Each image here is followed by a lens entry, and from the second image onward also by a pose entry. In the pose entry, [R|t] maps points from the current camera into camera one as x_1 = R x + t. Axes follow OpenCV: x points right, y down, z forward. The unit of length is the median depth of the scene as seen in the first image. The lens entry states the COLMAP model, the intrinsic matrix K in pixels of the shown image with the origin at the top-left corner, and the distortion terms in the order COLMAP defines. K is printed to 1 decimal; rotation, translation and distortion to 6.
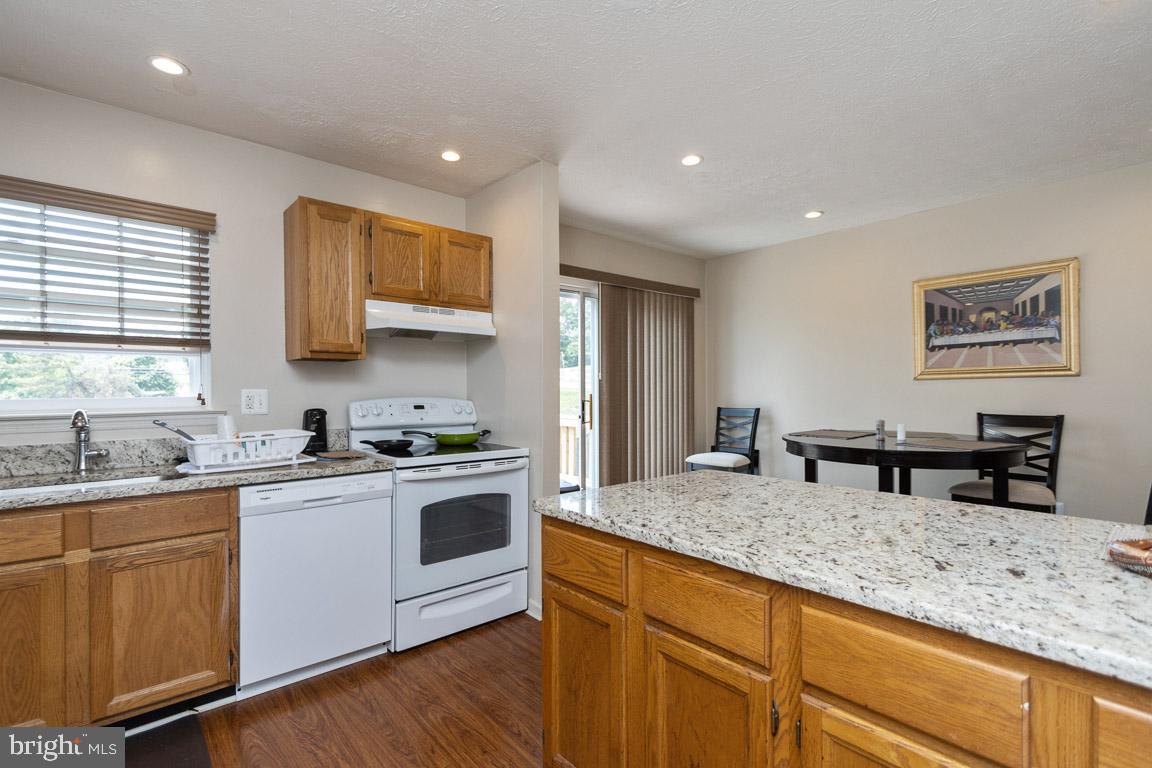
lens RADIAL K [[541.9, 0, 570.4], [0, 541.9, 387.5], [0, 0, 1]] dist [0.019573, -0.000540]
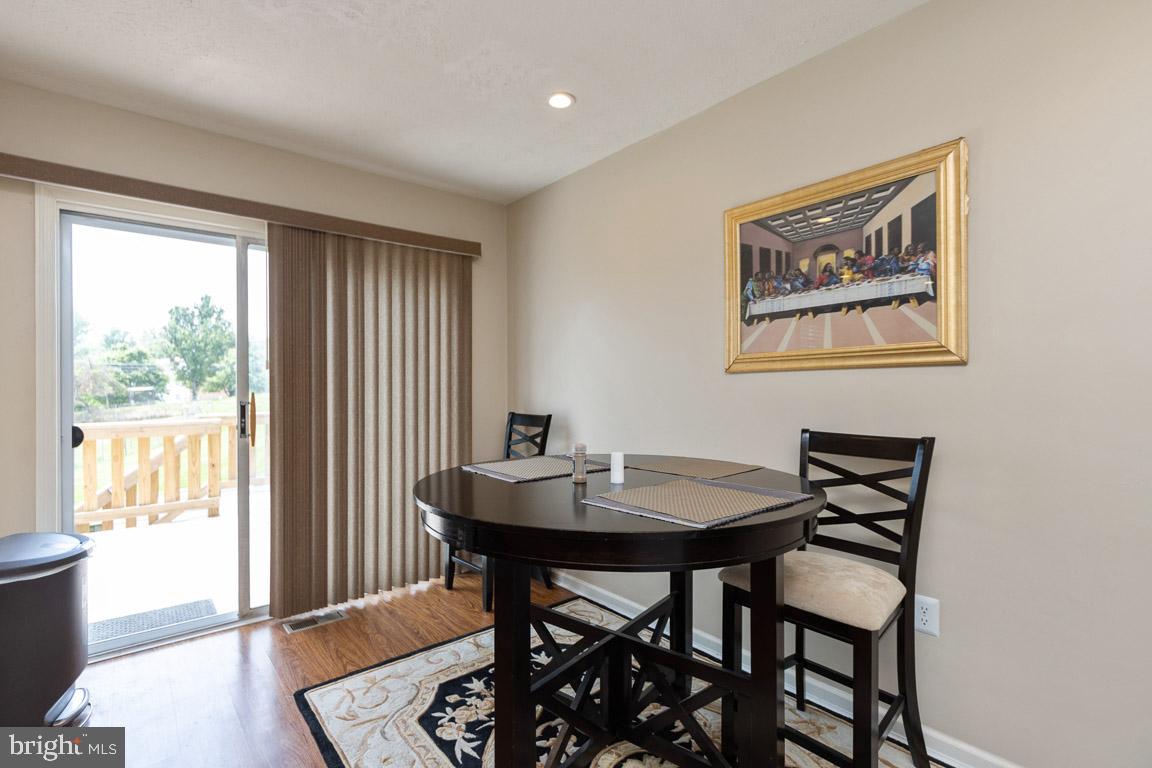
lens RADIAL K [[538.6, 0, 556.5], [0, 538.6, 388.3], [0, 0, 1]] dist [0.021448, -0.000025]
pose [[0.998957, 0.005744, -0.045298, 0.535073], [-0.005540, 0.999974, 0.004624, 0.002497], [0.045323, -0.004368, 0.998963, 0.442888]]
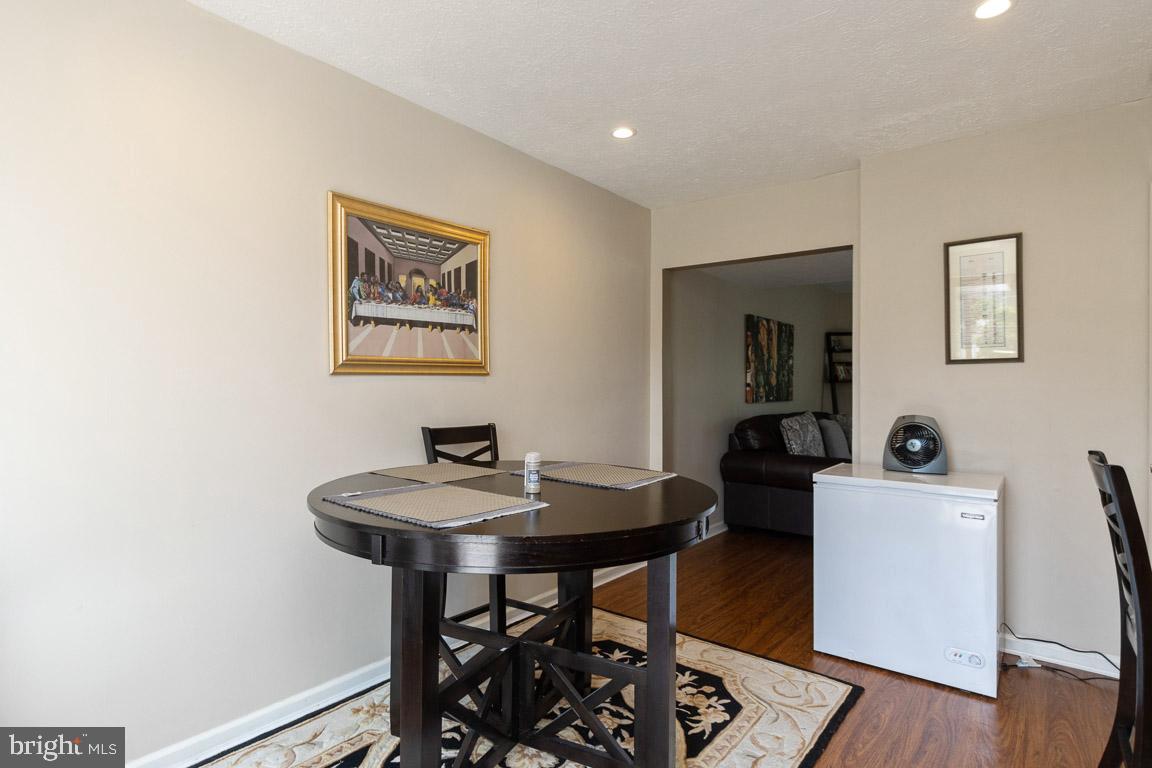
lens RADIAL K [[614.5, 0, 576.0], [0, 614.5, 384.0], [0, 0, 1]] dist [0.003820, 0.000200]
pose [[-0.175363, 0.012531, 0.984424, -0.011119], [-0.001699, 0.999914, -0.013031, 0.003600], [-0.984502, -0.003958, -0.175327, 0.993684]]
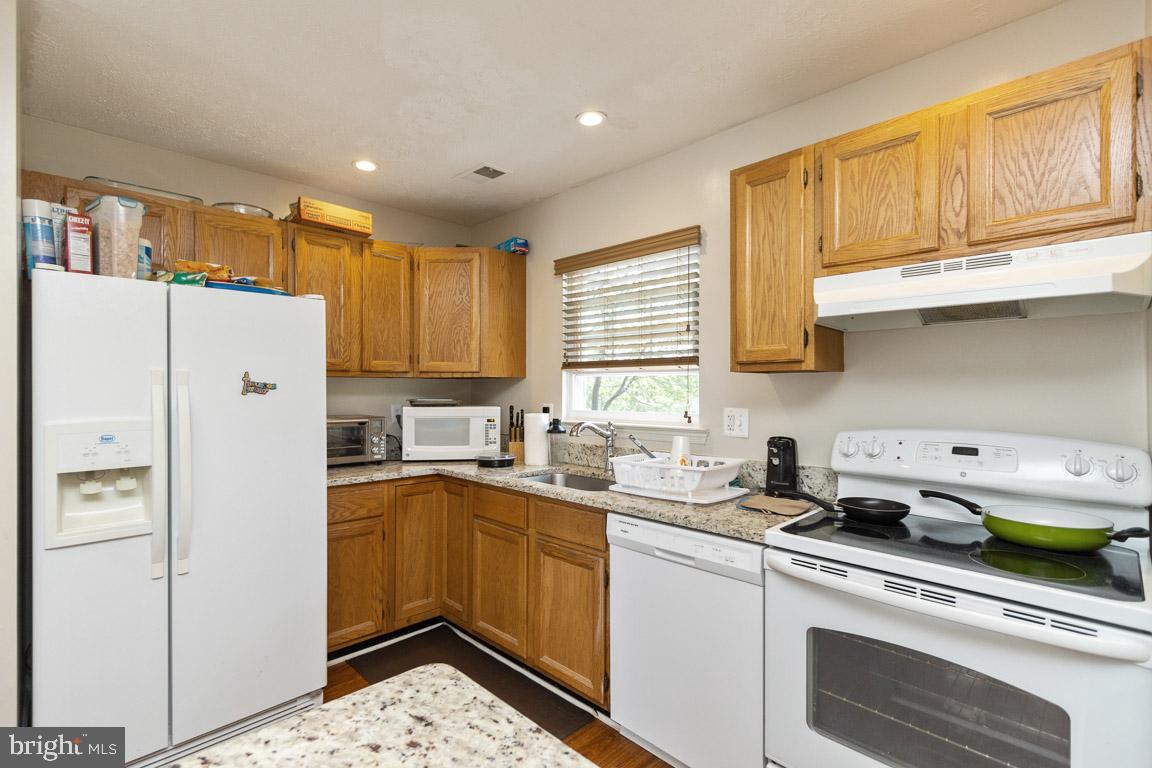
lens RADIAL K [[541.9, 0, 570.4], [0, 541.9, 387.5], [0, 0, 1]] dist [0.019573, -0.000540]
pose [[0.059877, 0.002267, -0.998203, 0.214615], [0.000020, 0.999997, 0.002272, -0.025048], [0.998206, -0.000156, 0.059877, 0.533874]]
